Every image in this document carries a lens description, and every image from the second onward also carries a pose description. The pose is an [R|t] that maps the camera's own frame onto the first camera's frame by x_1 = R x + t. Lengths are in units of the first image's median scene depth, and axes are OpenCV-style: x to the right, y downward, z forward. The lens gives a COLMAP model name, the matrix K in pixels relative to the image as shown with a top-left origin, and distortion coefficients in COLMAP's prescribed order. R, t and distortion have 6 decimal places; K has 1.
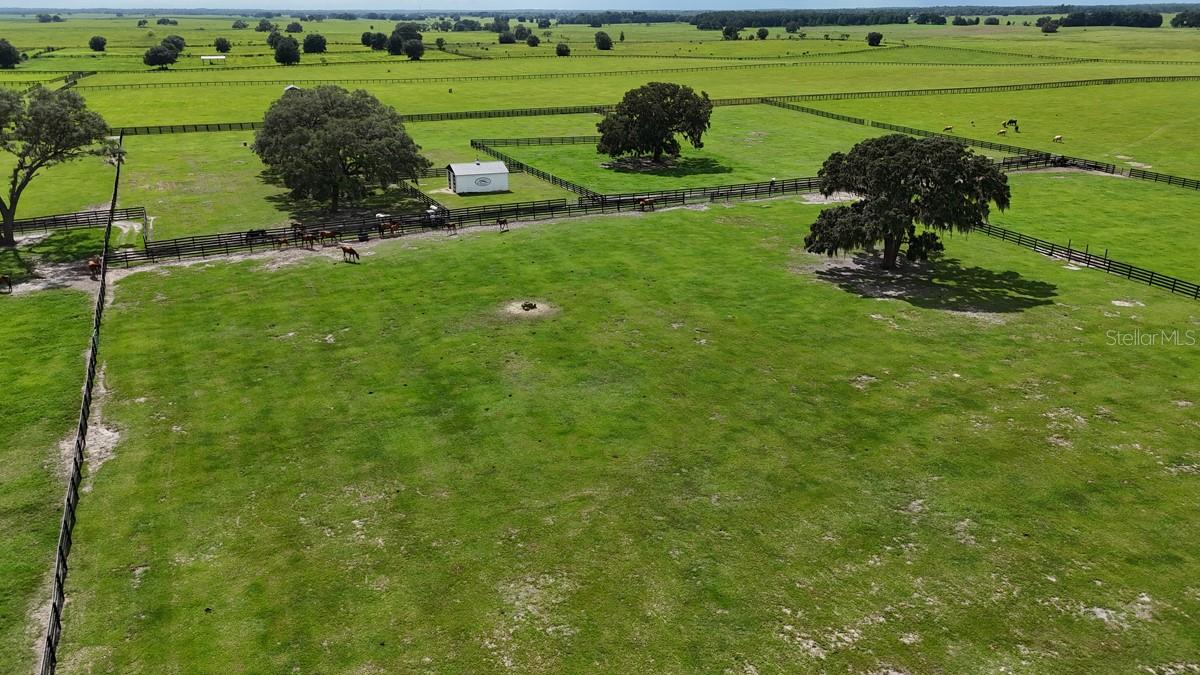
lens RADIAL K [[884.2, 0, 600.0], [0, 884.2, 337.5], [0, 0, 1]] dist [0.062726, -0.043967]
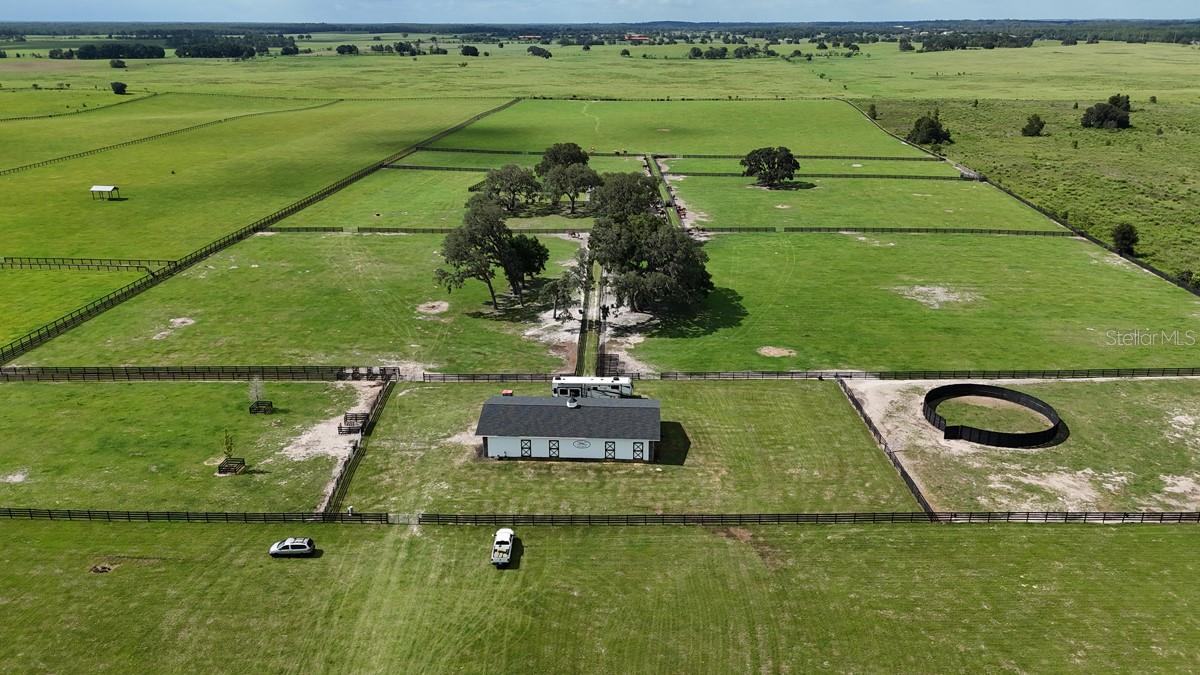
lens RADIAL K [[884.5, 0, 600.0], [0, 884.5, 337.5], [0, 0, 1]] dist [0.076300, -0.073727]
pose [[0.443061, -0.298952, 0.845177, -1.493468], [0.309634, 0.935774, 0.168680, -0.155107], [-0.841323, 0.186960, 0.507171, -0.035845]]
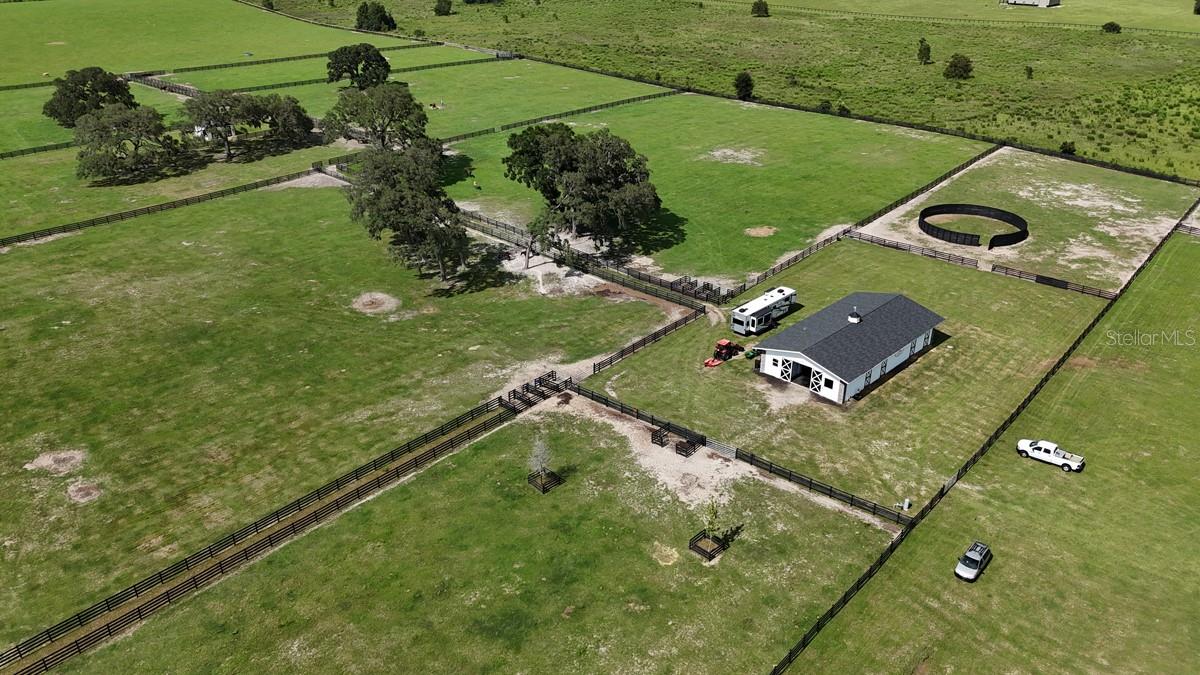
lens RADIAL K [[884.5, 0, 600.0], [0, 884.5, 337.5], [0, 0, 1]] dist [0.076300, -0.073727]
pose [[-0.382793, -0.403812, 0.830907, -1.406853], [0.321080, 0.785190, 0.529513, -0.380071], [-0.866243, 0.469481, -0.170910, 0.601500]]
